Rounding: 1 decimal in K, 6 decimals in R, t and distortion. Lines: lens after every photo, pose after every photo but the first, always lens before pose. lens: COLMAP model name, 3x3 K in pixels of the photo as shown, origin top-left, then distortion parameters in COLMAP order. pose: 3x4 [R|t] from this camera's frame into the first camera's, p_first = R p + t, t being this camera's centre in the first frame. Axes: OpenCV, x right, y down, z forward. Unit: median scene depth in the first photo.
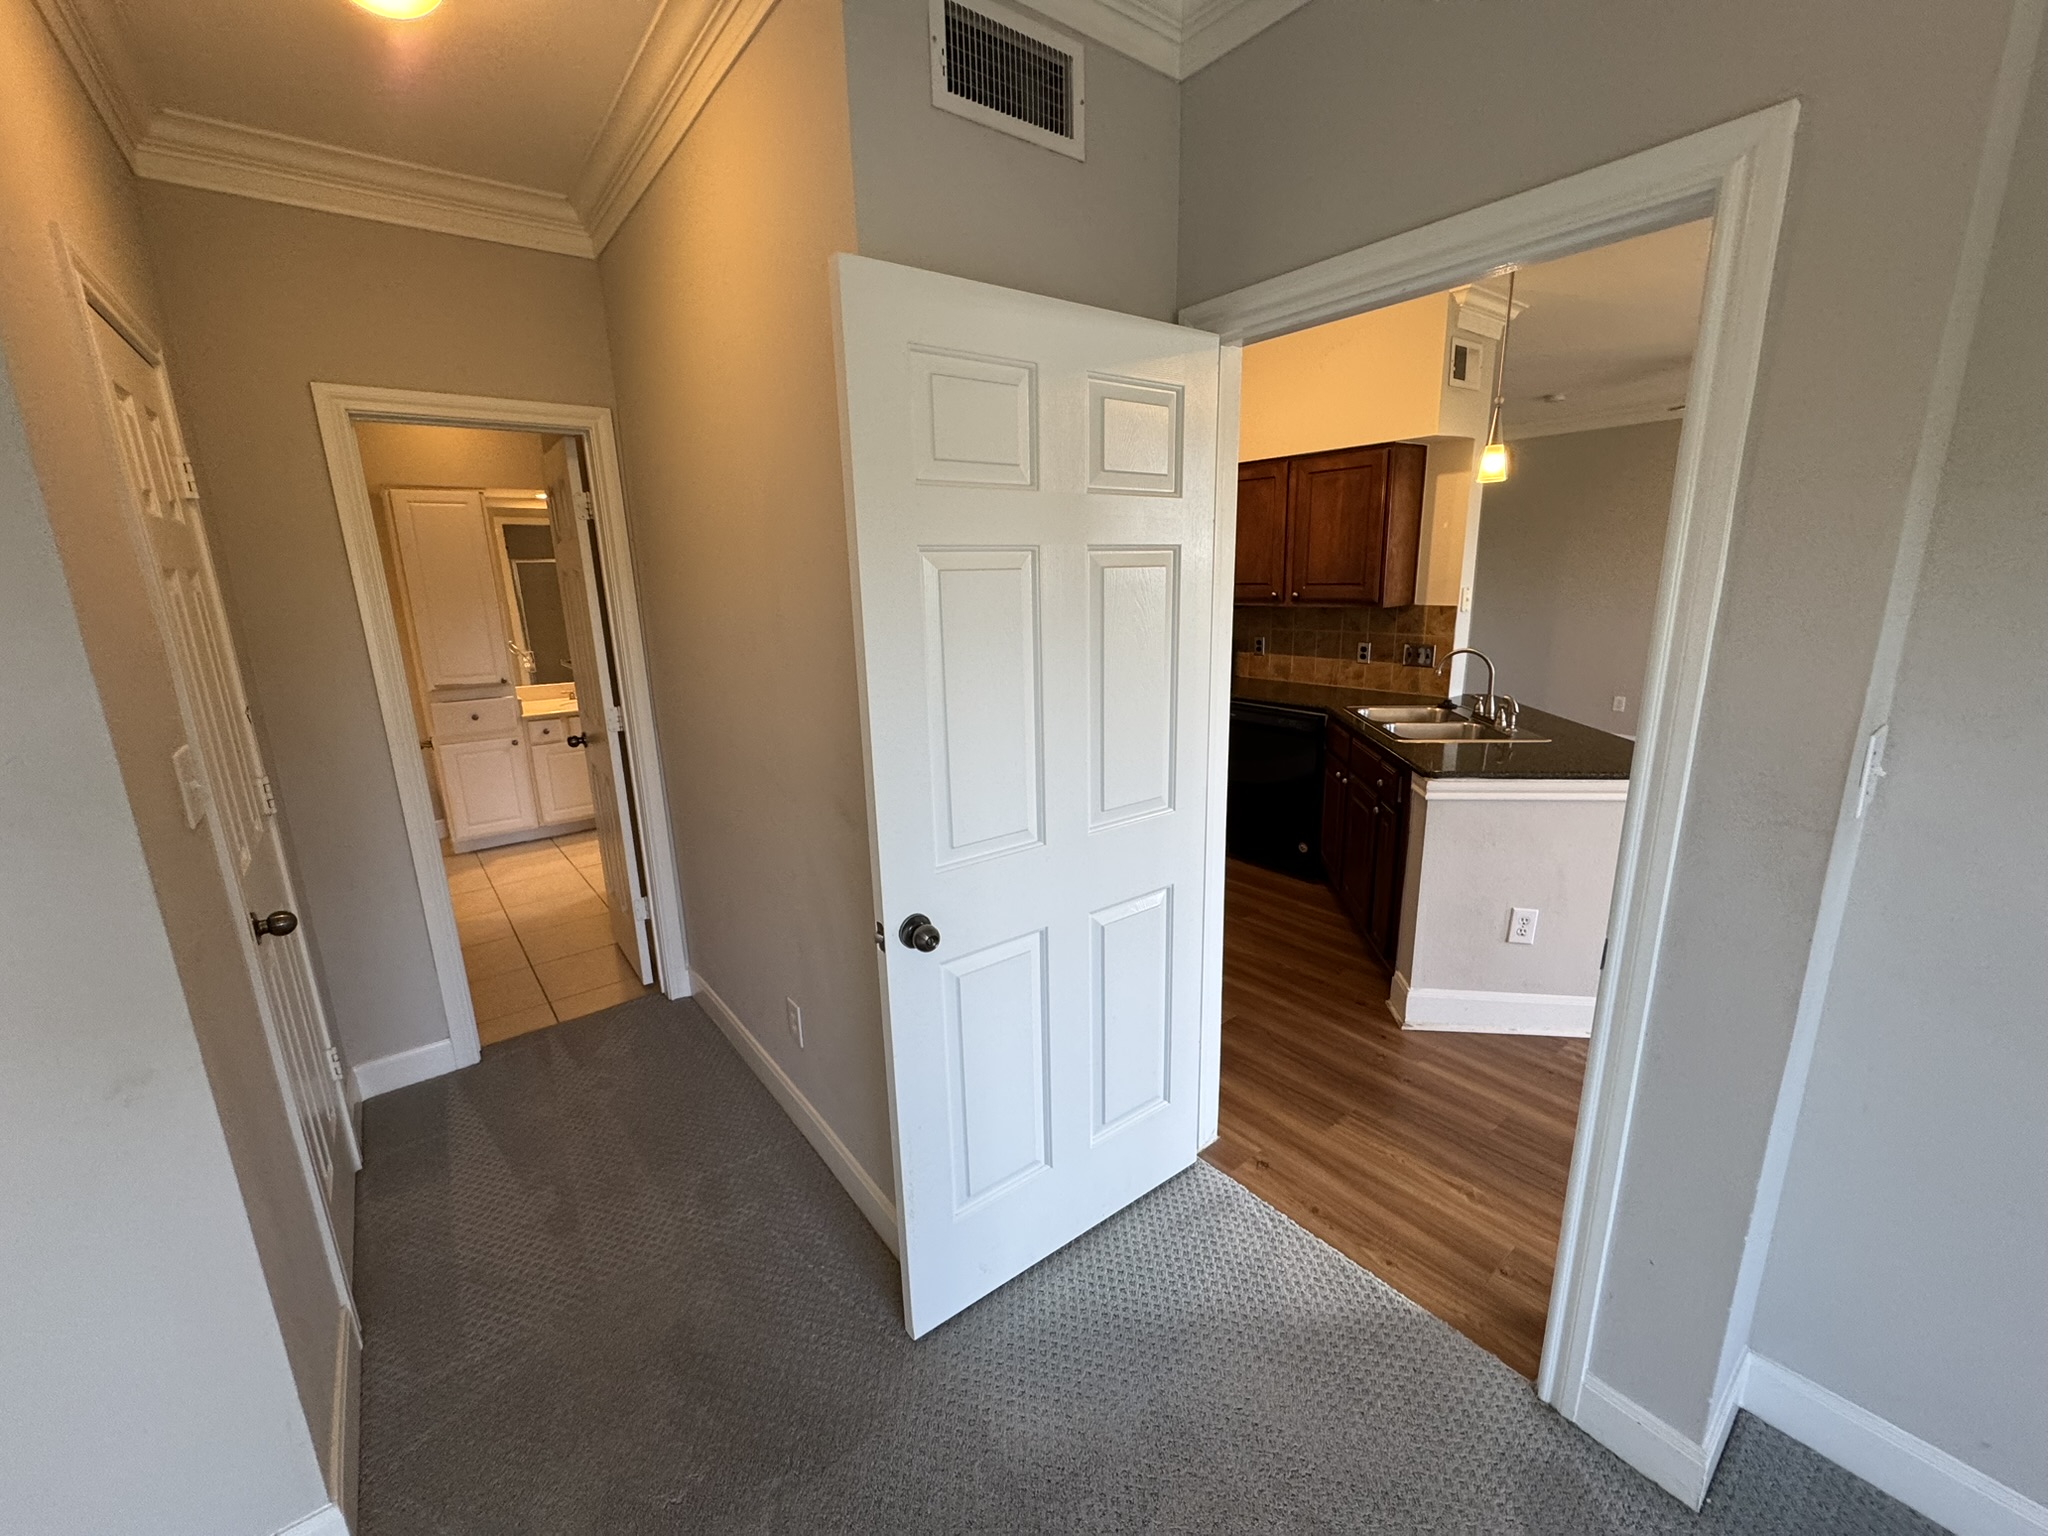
lens RADIAL K [[820.5, 0, 1020.2], [0, 820.5, 765.6], [0, 0, 1]] dist [-0.002915, 0.000881]
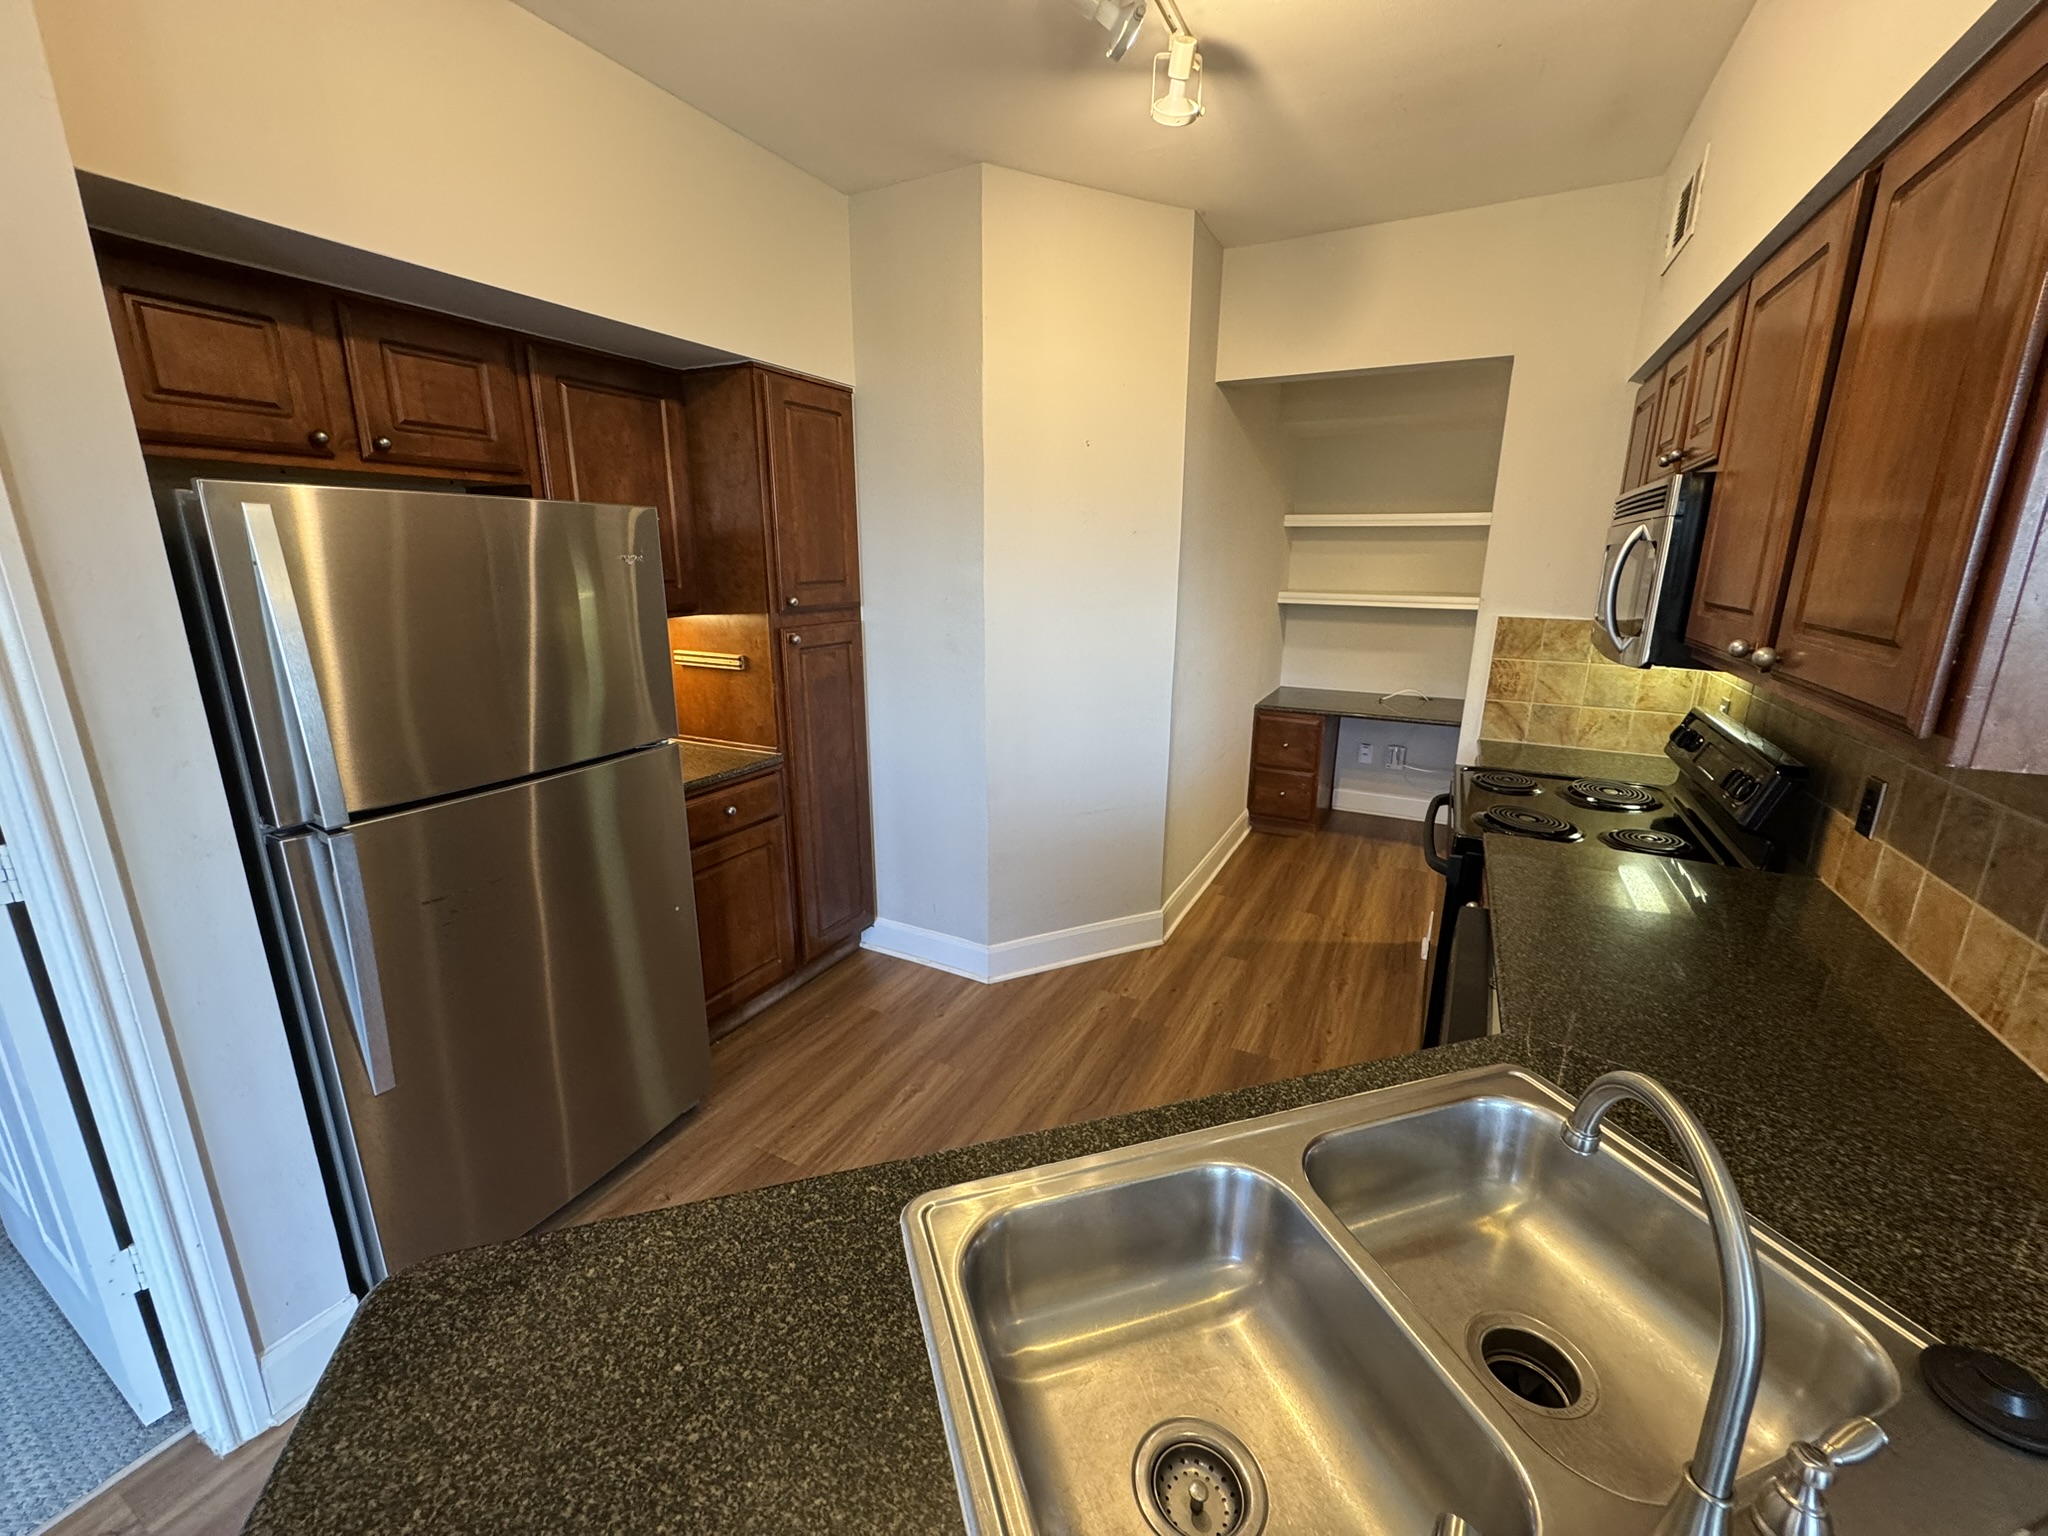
lens RADIAL K [[820.5, 0, 1020.9], [0, 820.5, 764.4], [0, 0, 1]] dist [-0.002915, 0.000881]
pose [[0.411402, 0.251268, -0.876135, 0.508672], [-0.220497, 0.960135, 0.171821, -0.170049], [0.884381, 0.122497, 0.450405, 0.666447]]
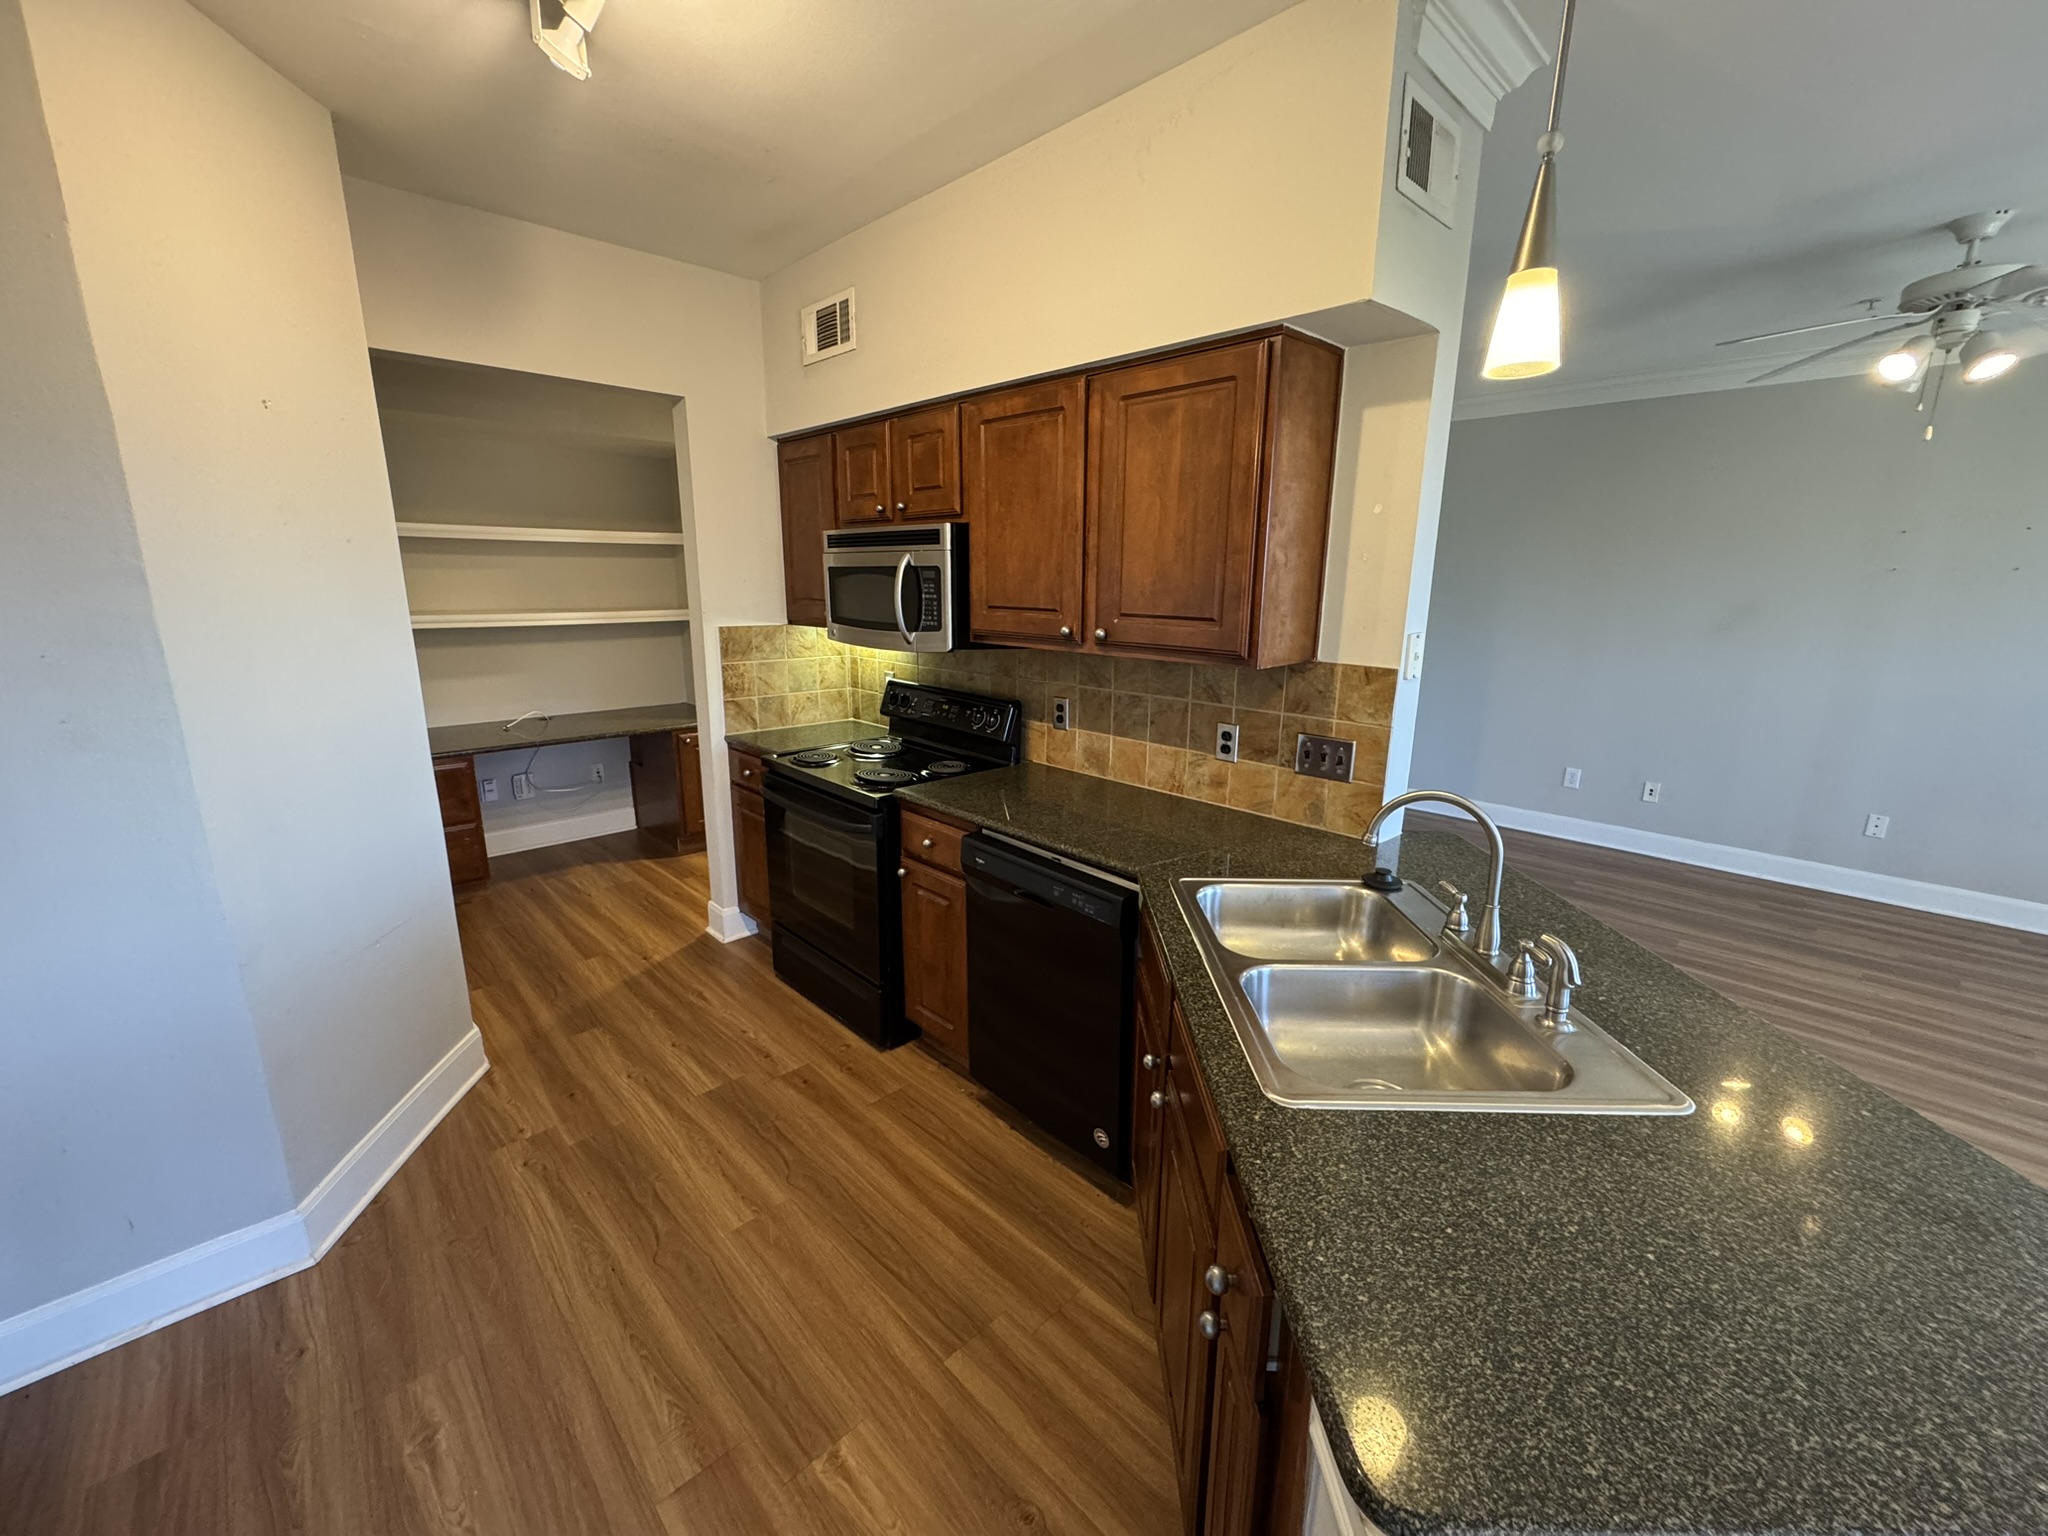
lens RADIAL K [[820.5, 0, 1022.5], [0, 820.5, 763.8], [0, 0, 1]] dist [-0.002915, 0.000881]
pose [[0.993880, 0.010561, 0.109961, 0.237471], [-0.010108, 0.999938, -0.004681, -0.126617], [-0.110003, 0.003541, 0.993925, 0.501303]]
